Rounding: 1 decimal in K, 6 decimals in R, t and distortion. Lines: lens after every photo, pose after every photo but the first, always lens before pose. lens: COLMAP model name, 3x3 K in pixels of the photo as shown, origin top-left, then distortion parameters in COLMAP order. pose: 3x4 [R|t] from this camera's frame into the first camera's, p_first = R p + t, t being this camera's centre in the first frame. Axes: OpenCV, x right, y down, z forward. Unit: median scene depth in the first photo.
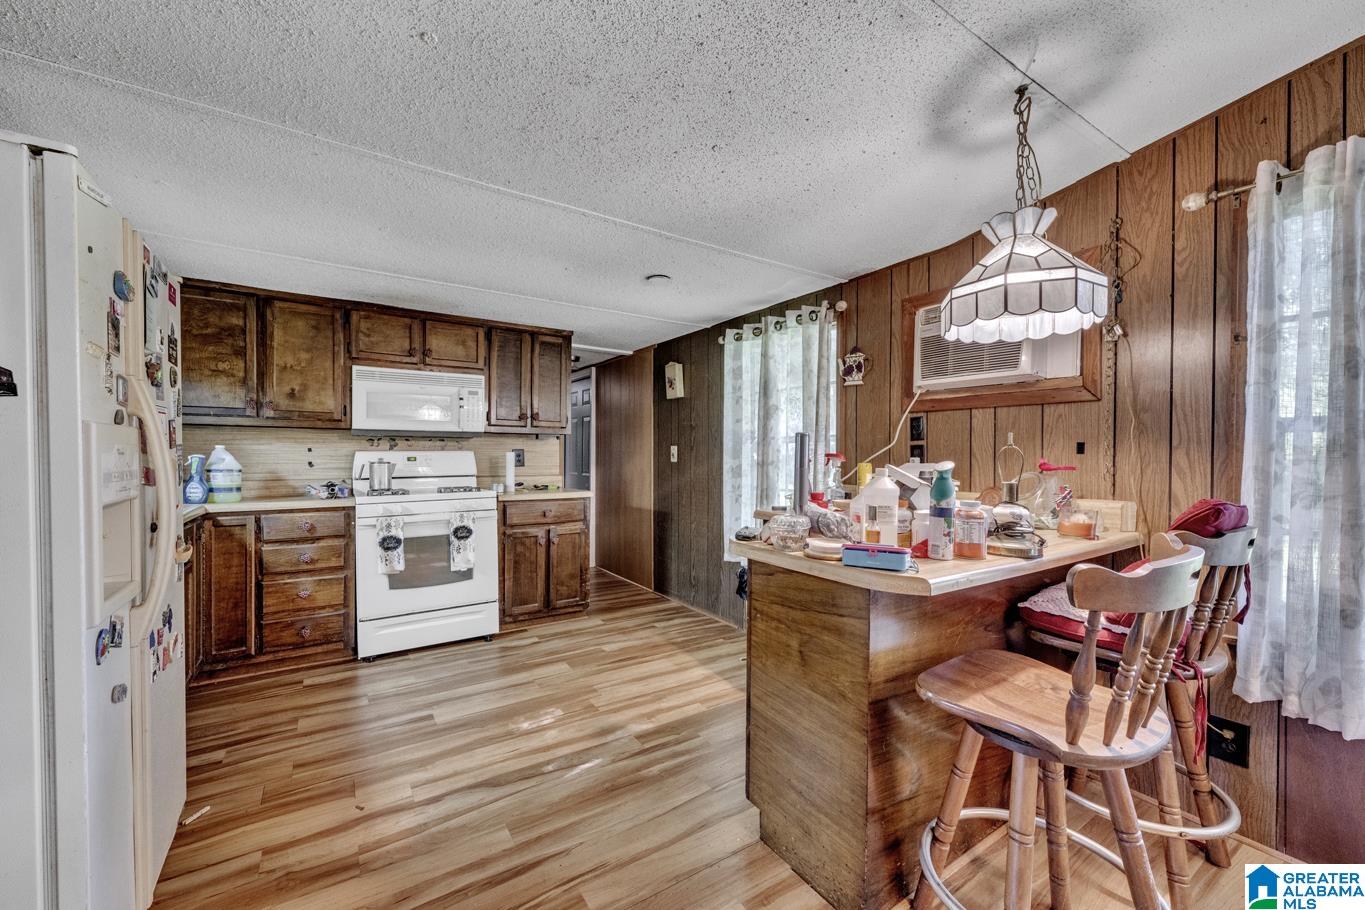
lens RADIAL K [[537.2, 0, 681.1], [0, 537.2, 458.4], [0, 0, 1]] dist [-0.000291, 0.000011]
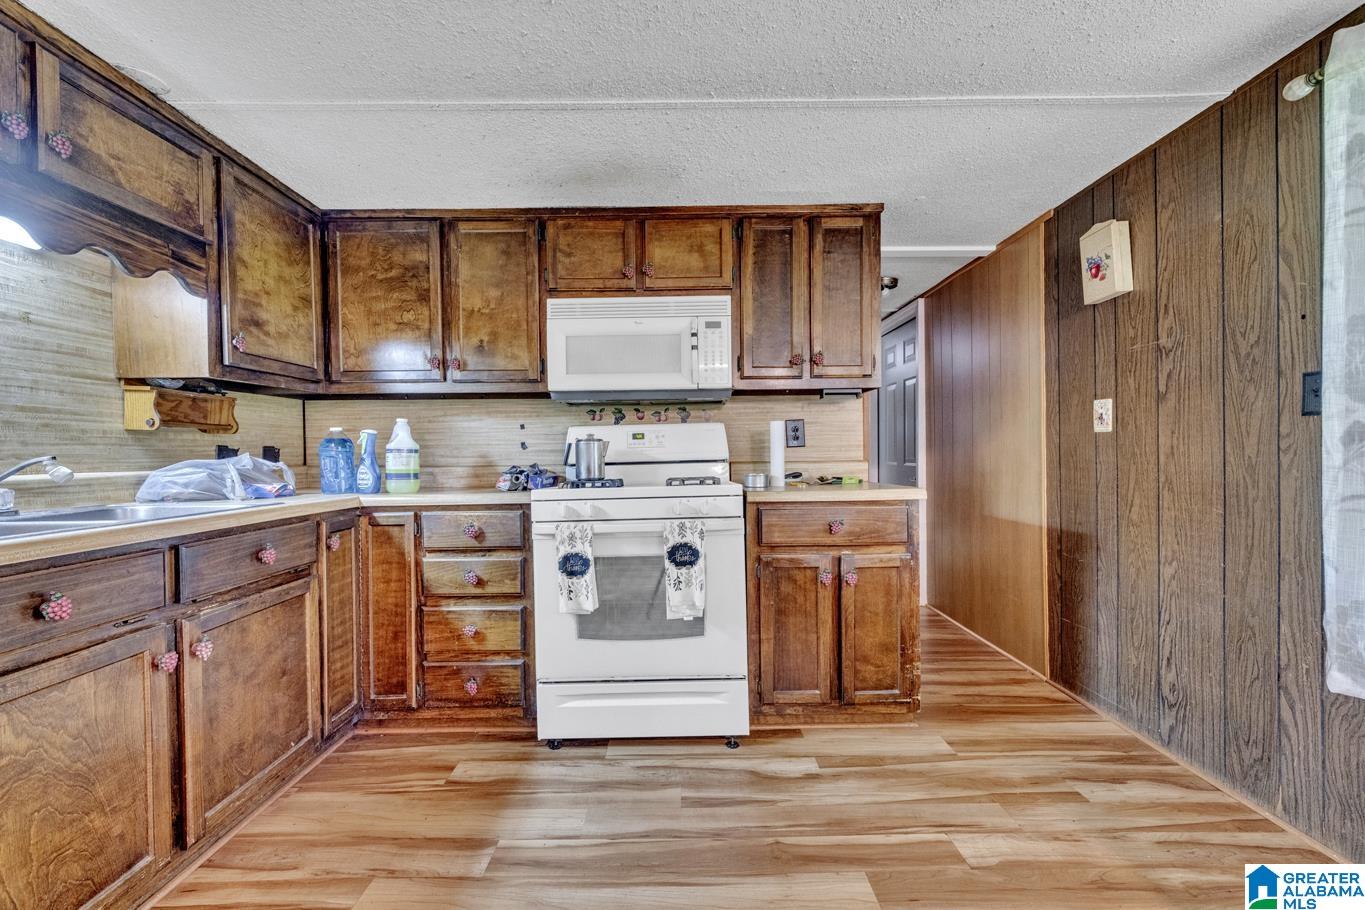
lens RADIAL K [[537.2, 0, 683.0], [0, 537.2, 460.6], [0, 0, 1]] dist [-0.000291, 0.000011]
pose [[0.839044, -0.008438, -0.543998, -0.093181], [0.012991, 0.999905, 0.004528, 0.034321], [0.543908, -0.010866, 0.839074, 0.522297]]
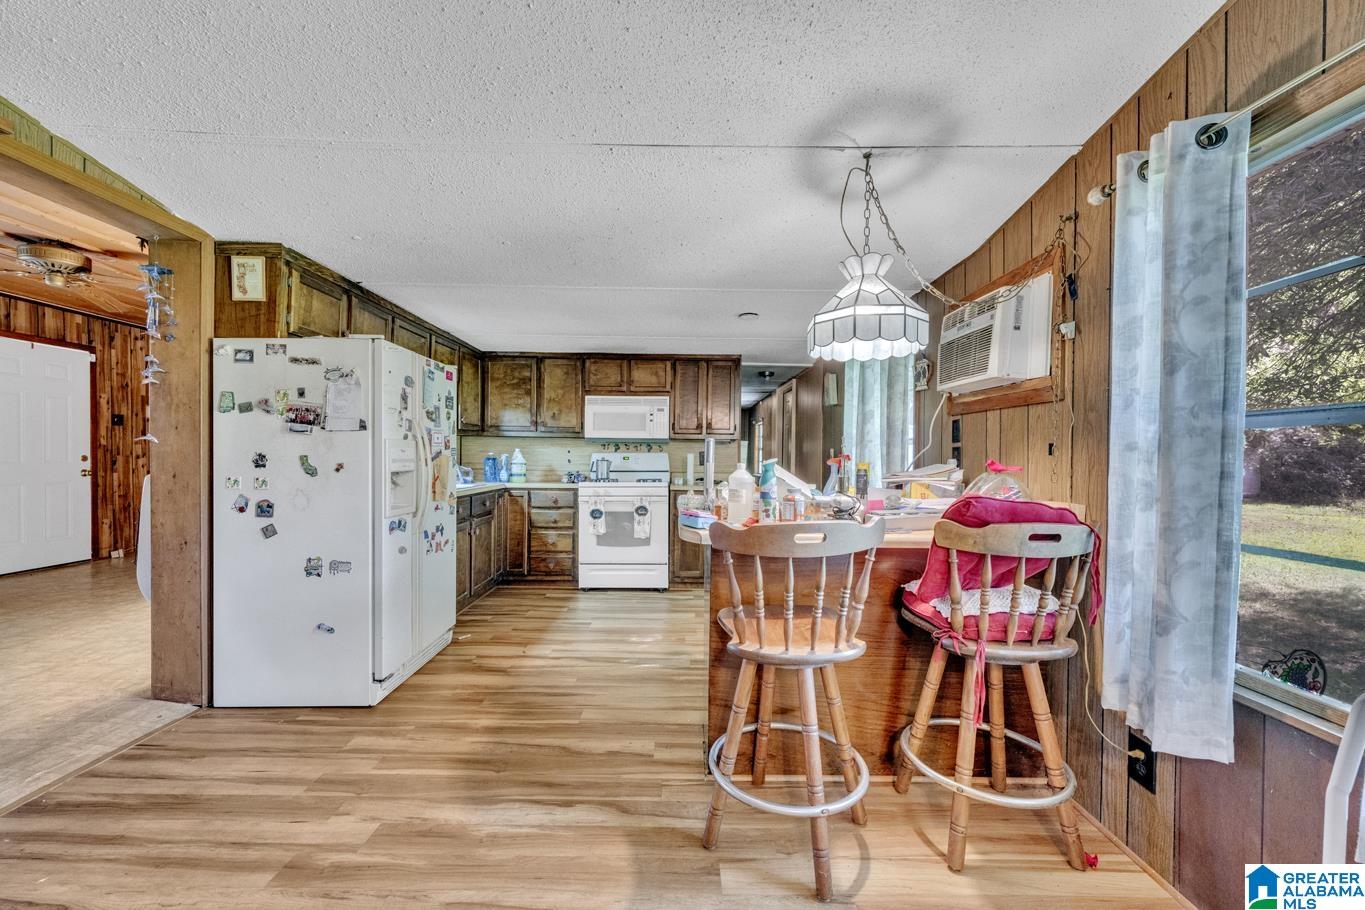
lens RADIAL K [[537.2, 0, 679.5], [0, 537.2, 457.6], [0, 0, 1]] dist [-0.000291, 0.000011]
pose [[0.836206, 0.006981, -0.548371, 0.446478], [-0.011790, 0.999917, -0.005249, 0.005864], [0.548289, 0.010855, 0.836219, -0.117930]]
